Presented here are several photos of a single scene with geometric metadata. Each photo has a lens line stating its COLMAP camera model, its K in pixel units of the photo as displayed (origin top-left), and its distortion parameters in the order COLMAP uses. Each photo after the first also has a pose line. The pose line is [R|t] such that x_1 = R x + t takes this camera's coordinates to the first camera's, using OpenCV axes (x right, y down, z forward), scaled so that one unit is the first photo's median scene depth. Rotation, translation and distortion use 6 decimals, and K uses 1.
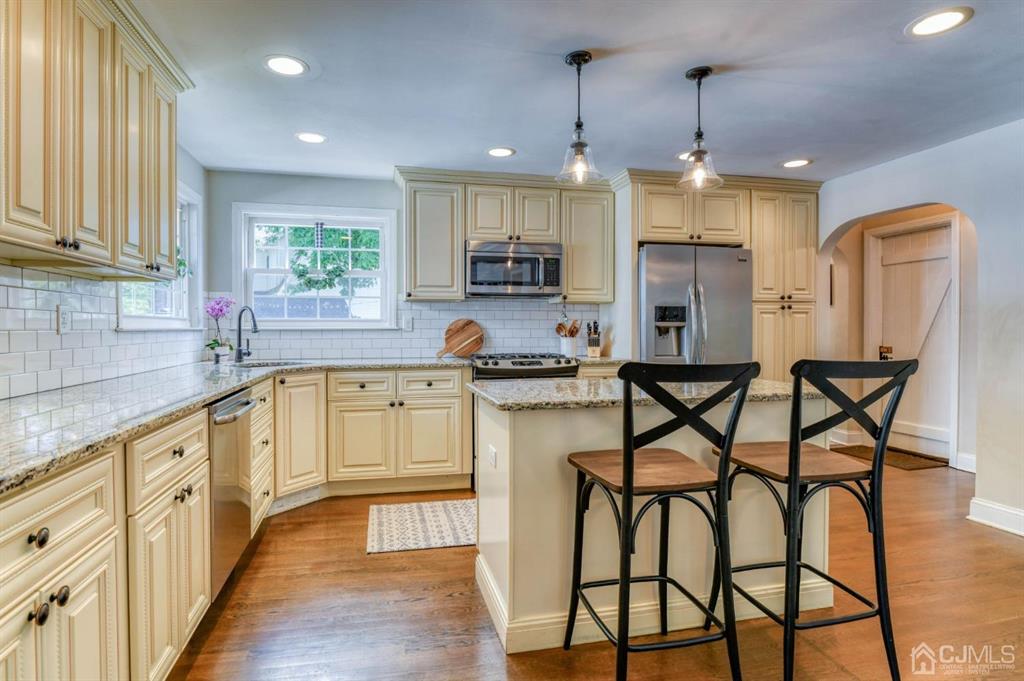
lens RADIAL K [[531.5, 0, 508.3], [0, 531.5, 331.7], [0, 0, 1]] dist [-0.002041, -0.000186]
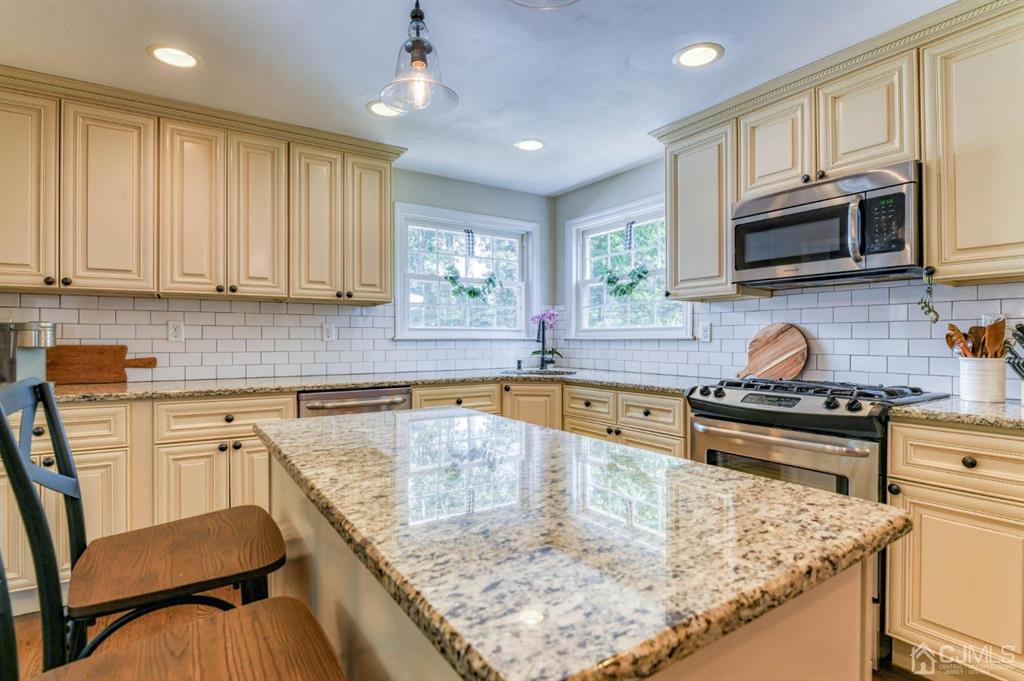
lens RADIAL K [[524.2, 0, 501.4], [0, 524.2, 337.9], [0, 0, 1]] dist [-0.004877, -0.000944]
pose [[0.332389, -0.001387, -0.943141, 0.439543], [-0.005967, 0.999976, -0.003574, -0.002326], [0.943124, 0.006816, 0.332373, 0.520270]]
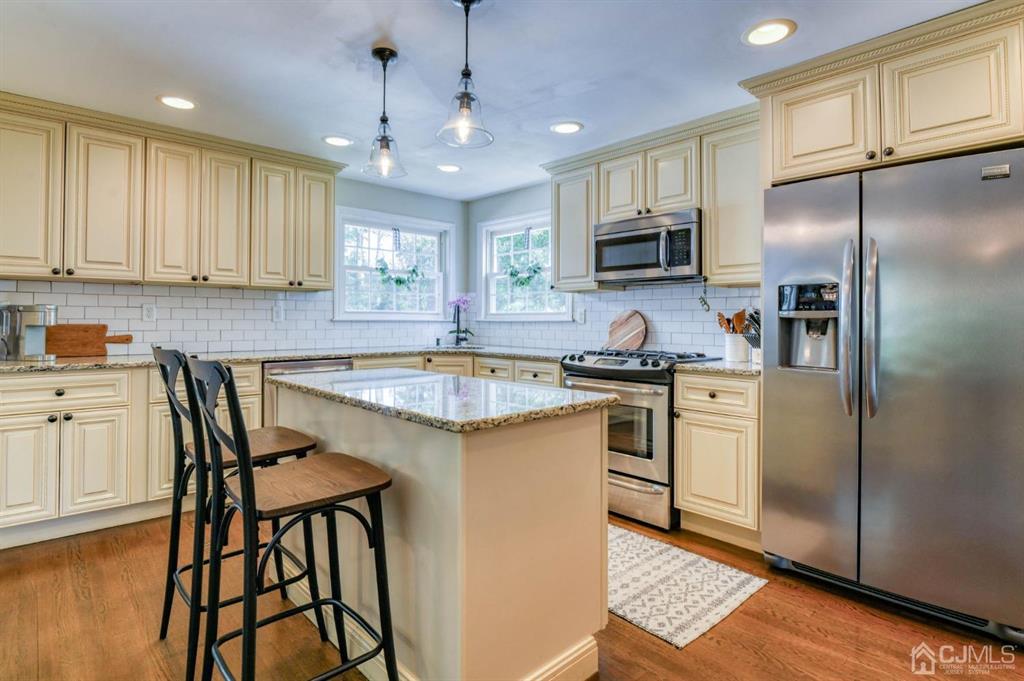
lens RADIAL K [[545.3, 0, 503.7], [0, 545.3, 311.3], [0, 0, 1]] dist [-0.003657, -0.000311]
pose [[0.485810, -0.012233, -0.873979, 0.673111], [-0.010281, 0.999753, -0.019708, -0.002167], [0.874004, 0.018560, 0.485564, 0.408947]]
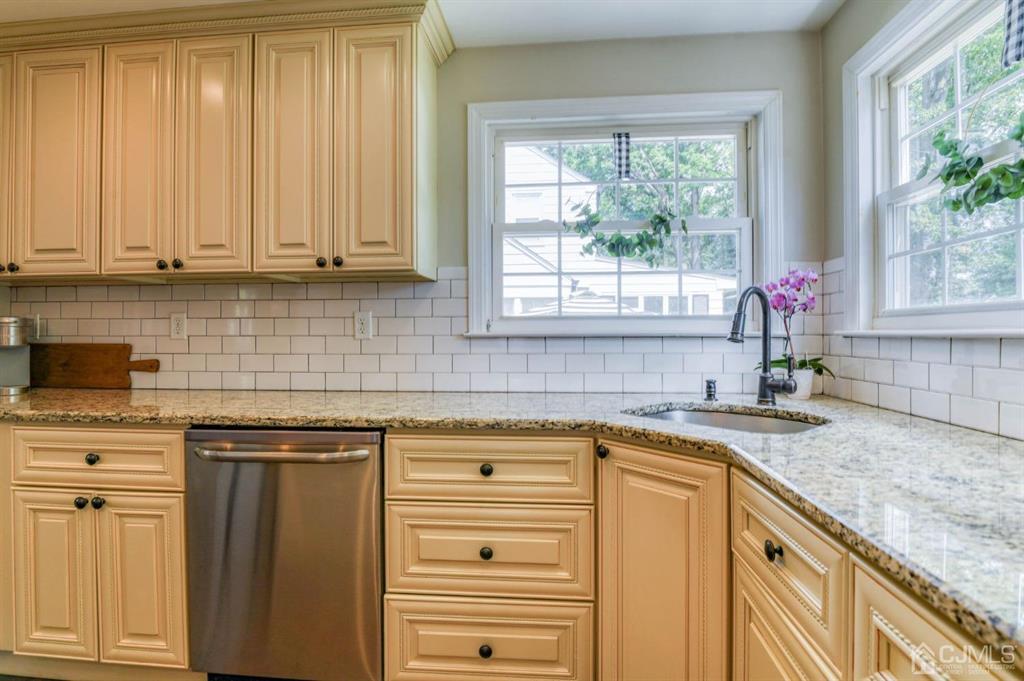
lens RADIAL K [[518.5, 0, 511.5], [0, 518.5, 331.0], [0, 0, 1]] dist [-0.012823, 0.000089]
pose [[-0.322818, -0.003631, -0.946454, 0.010230], [-0.003199, 0.999991, -0.002746, -0.005803], [0.946456, 0.002141, -0.322827, 0.861286]]
